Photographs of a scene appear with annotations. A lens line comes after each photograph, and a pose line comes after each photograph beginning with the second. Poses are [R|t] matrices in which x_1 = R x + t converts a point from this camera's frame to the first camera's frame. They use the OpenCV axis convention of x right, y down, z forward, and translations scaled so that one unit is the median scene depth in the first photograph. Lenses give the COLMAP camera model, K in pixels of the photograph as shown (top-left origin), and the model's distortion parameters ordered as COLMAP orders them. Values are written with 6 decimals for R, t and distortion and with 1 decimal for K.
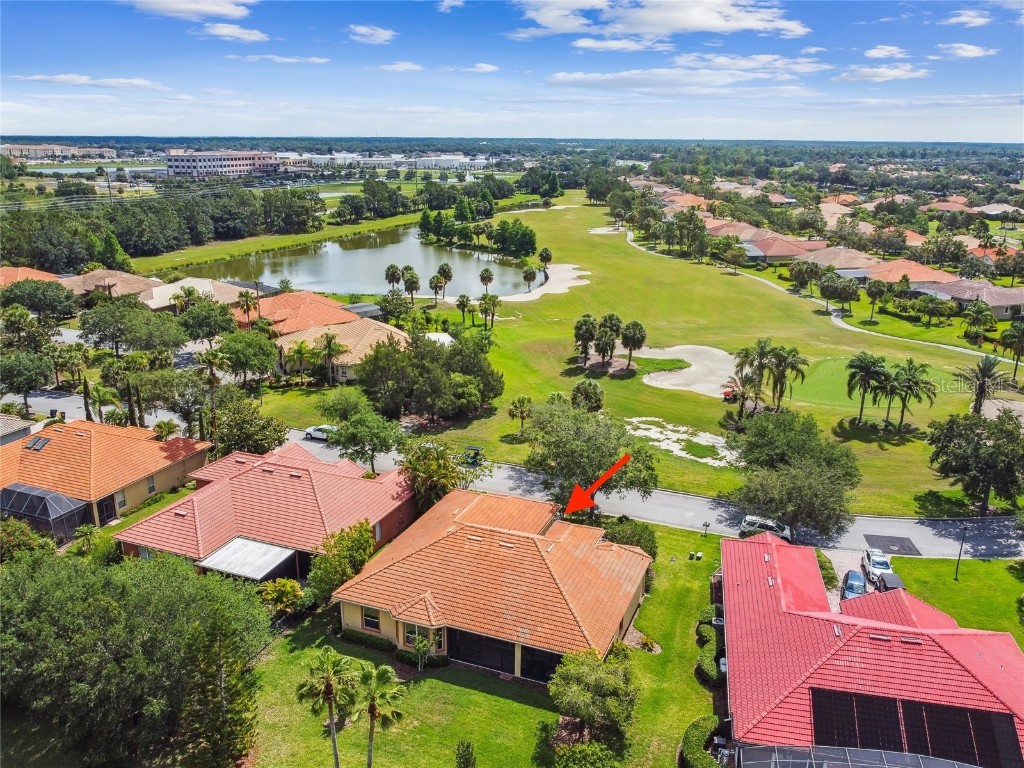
lens RADIAL K [[823.8, 0, 509.5], [0, 823.8, 386.0], [0, 0, 1]] dist [-0.004776, -0.004739]
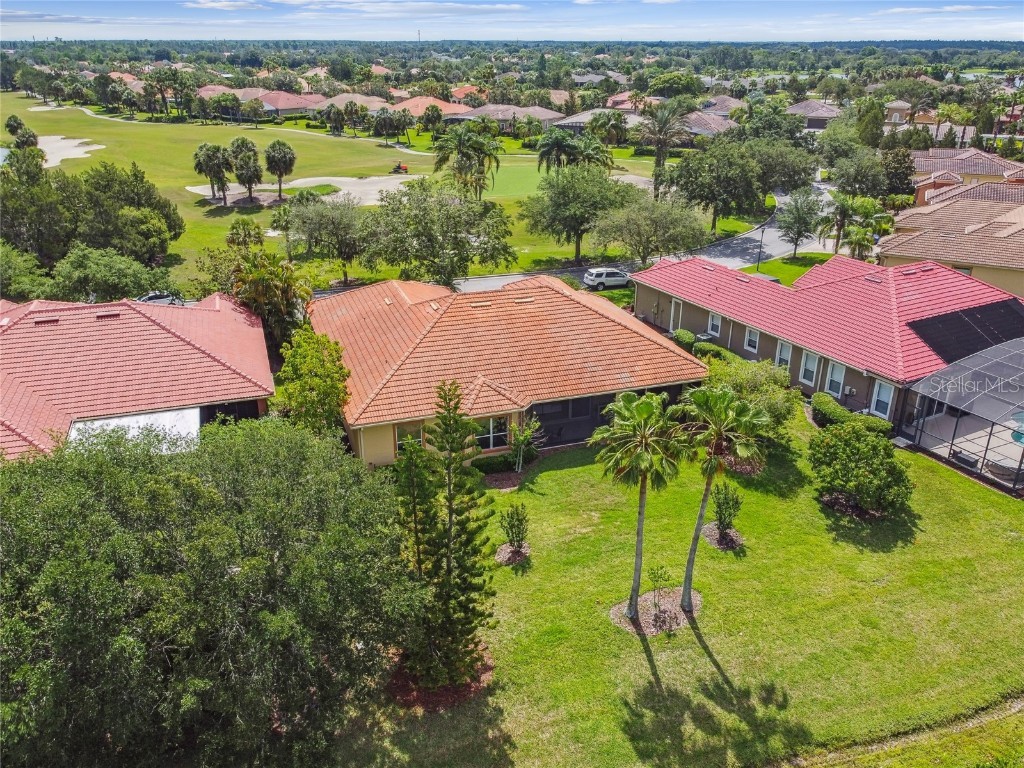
lens RADIAL K [[816.6, 0, 509.4], [0, 816.6, 382.6], [0, 0, 1]] dist [-0.005225, -0.003303]
pose [[0.756901, -0.258143, 0.600385, -0.251956], [0.193011, 0.966001, 0.172016, 0.067620], [-0.624377, -0.014318, 0.780992, 0.208613]]
